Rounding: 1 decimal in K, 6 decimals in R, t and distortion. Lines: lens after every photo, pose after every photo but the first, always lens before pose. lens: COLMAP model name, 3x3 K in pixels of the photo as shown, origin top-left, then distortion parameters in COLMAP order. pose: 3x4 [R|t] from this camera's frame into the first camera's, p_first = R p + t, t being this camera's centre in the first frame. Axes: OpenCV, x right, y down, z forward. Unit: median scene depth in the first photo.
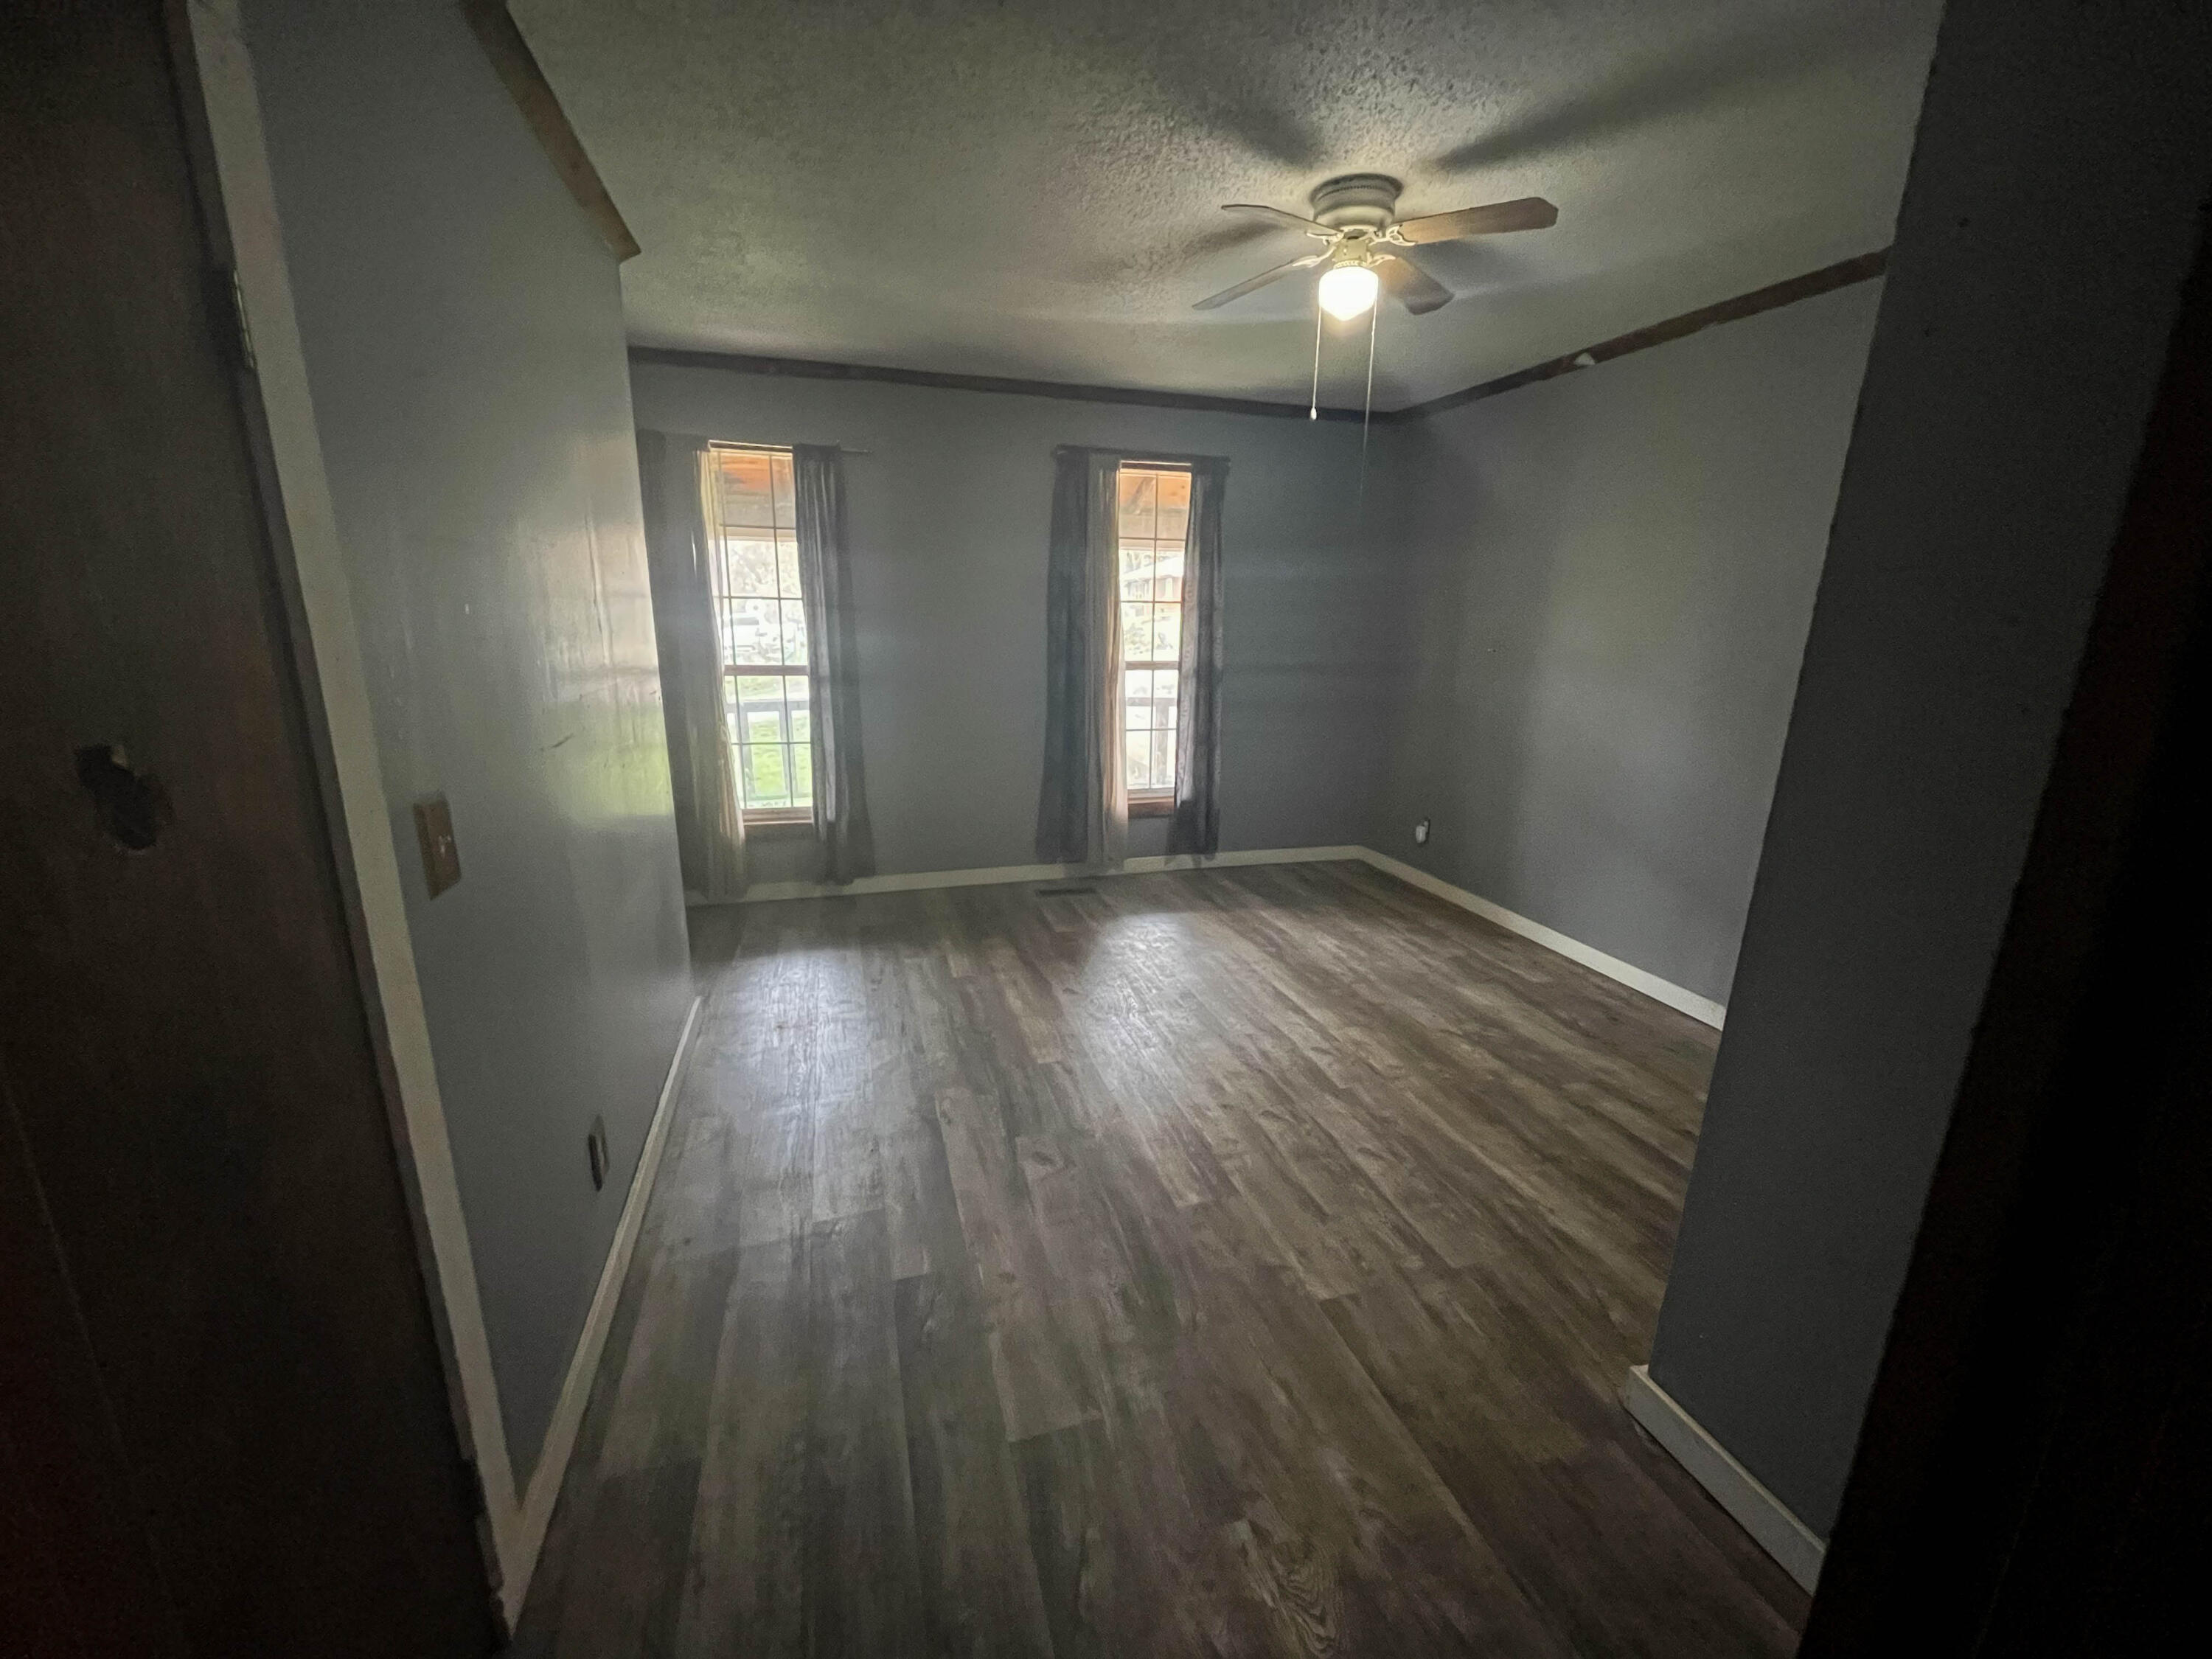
lens RADIAL K [[893.7, 0, 1107.1], [0, 893.7, 835.9], [0, 0, 1]] dist [-0.003289, -0.000454]
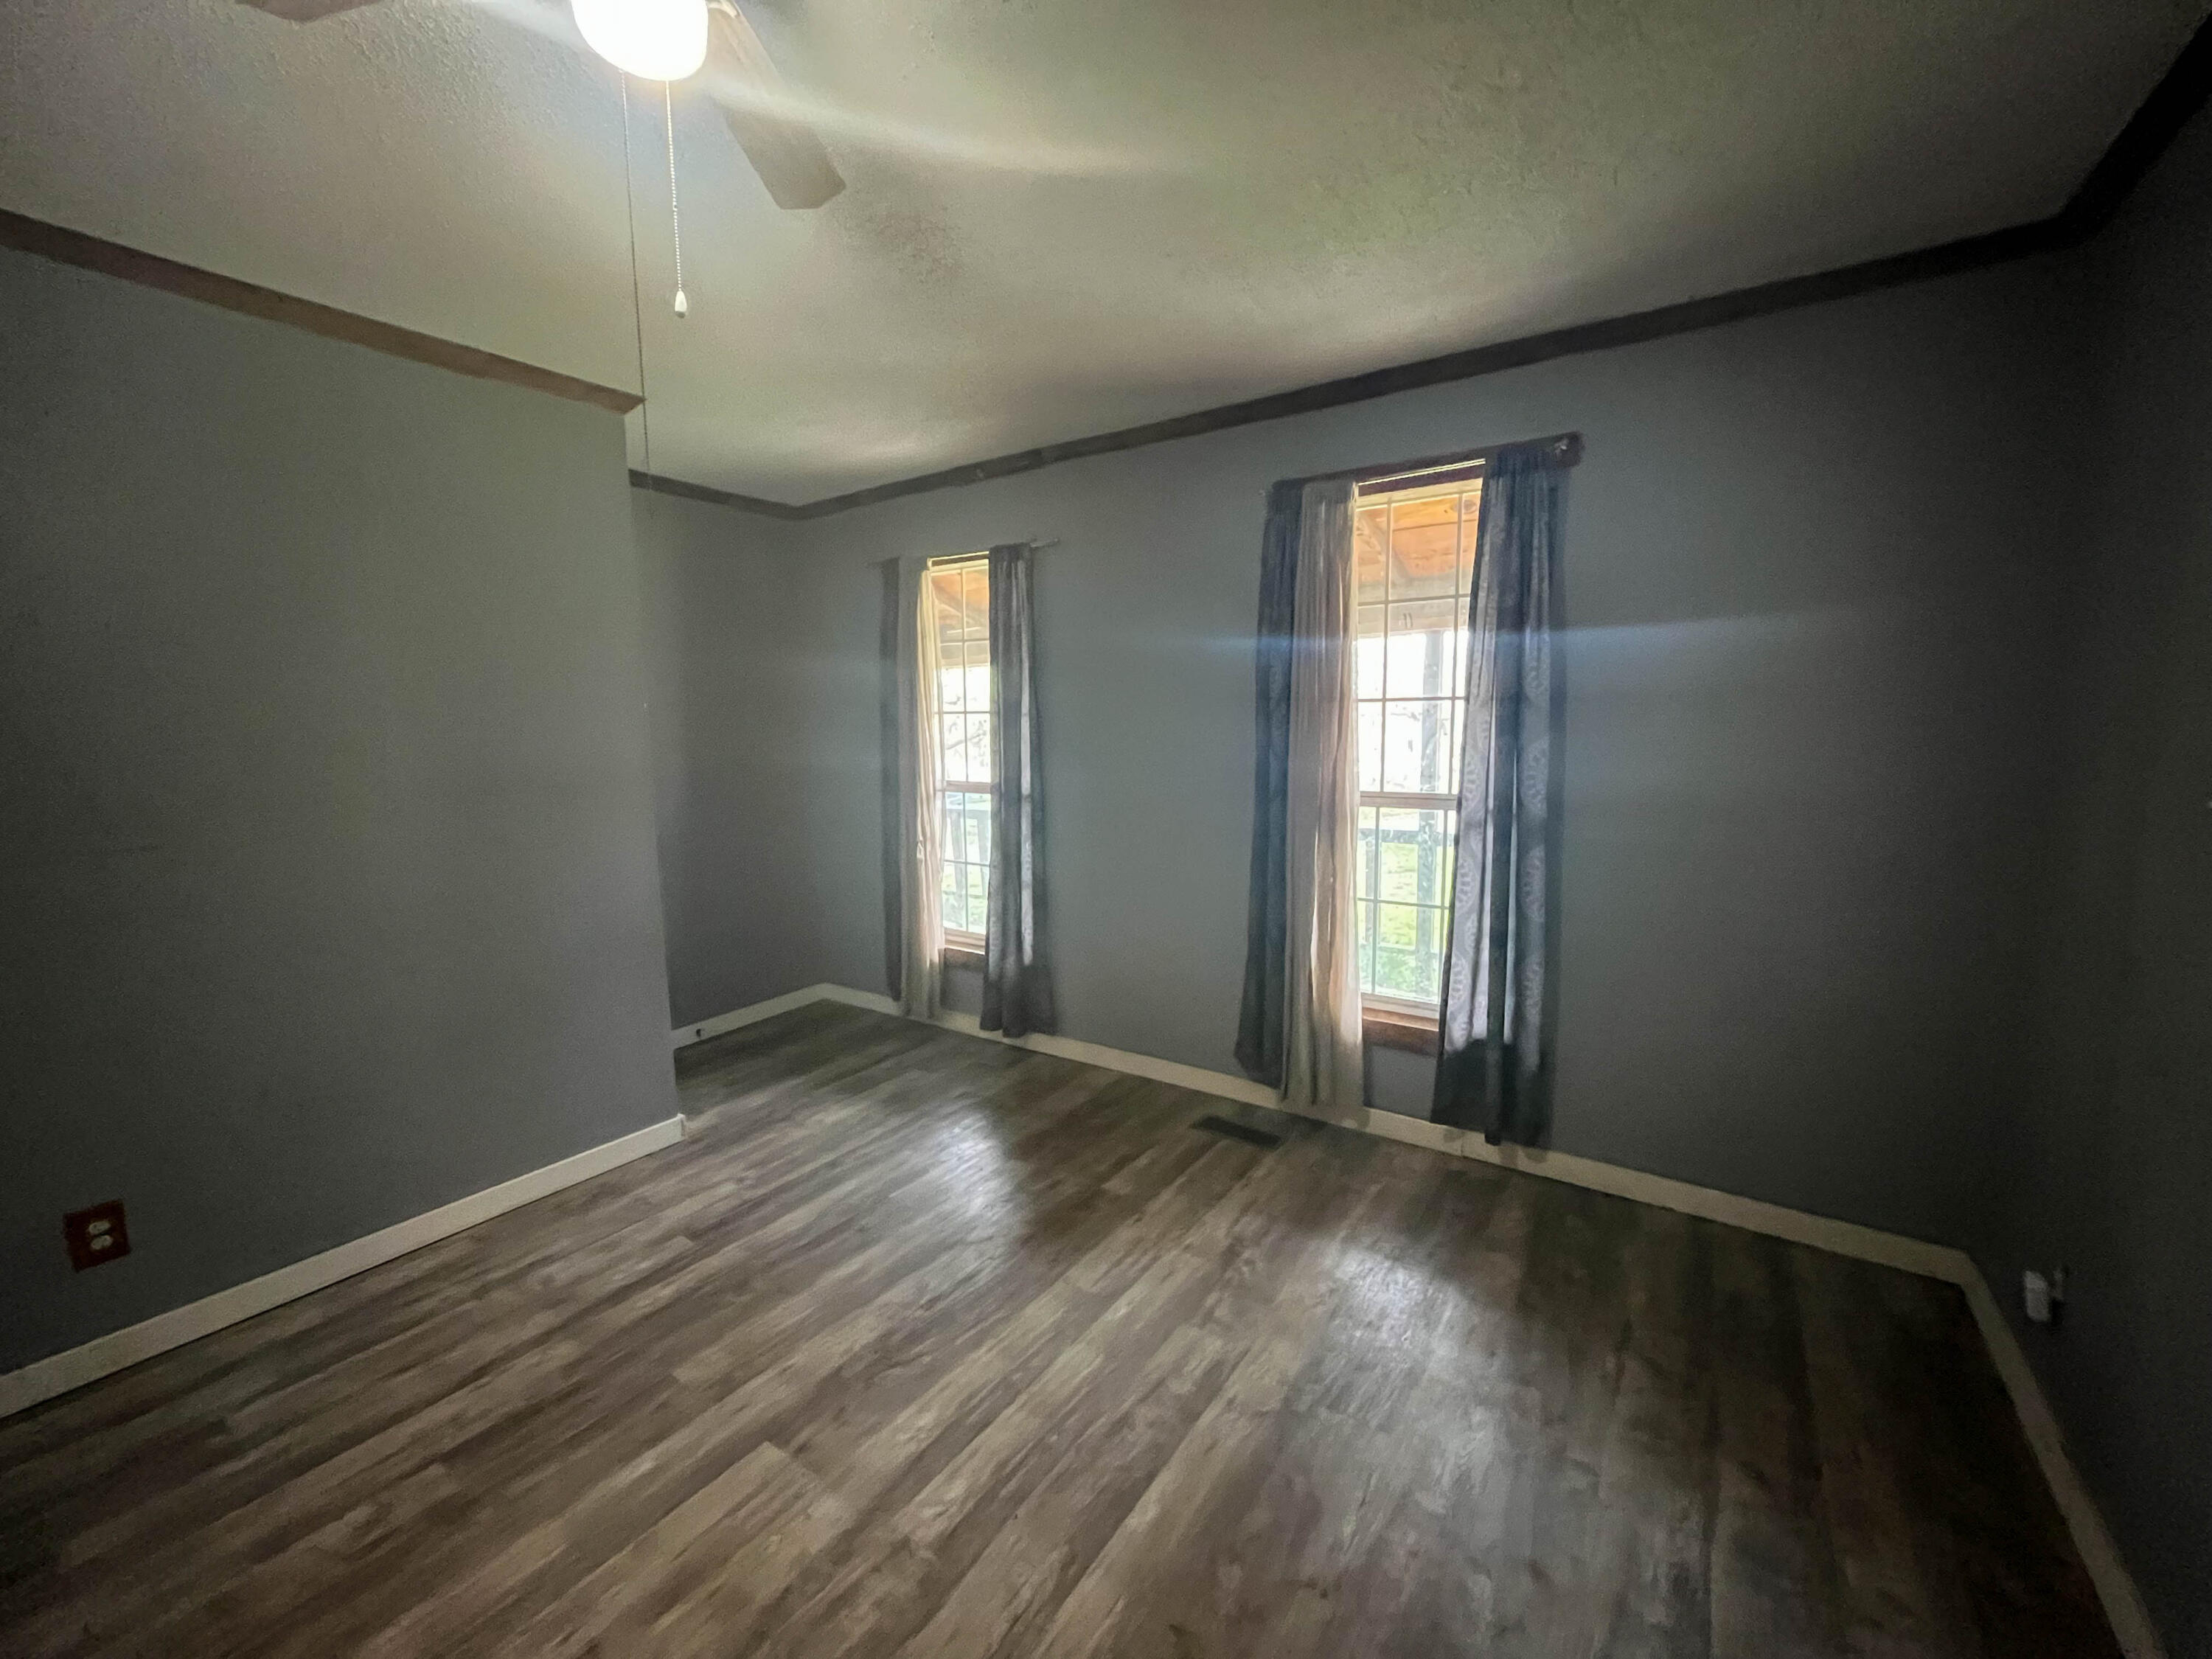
lens RADIAL K [[893.7, 0, 1101.6], [0, 893.7, 823.1], [0, 0, 1]] dist [-0.003289, -0.000454]
pose [[0.623578, 0.063639, -0.779167, 0.395209], [-0.171895, 0.983451, -0.057246, -0.107314], [0.762629, 0.169632, 0.624197, 0.476105]]
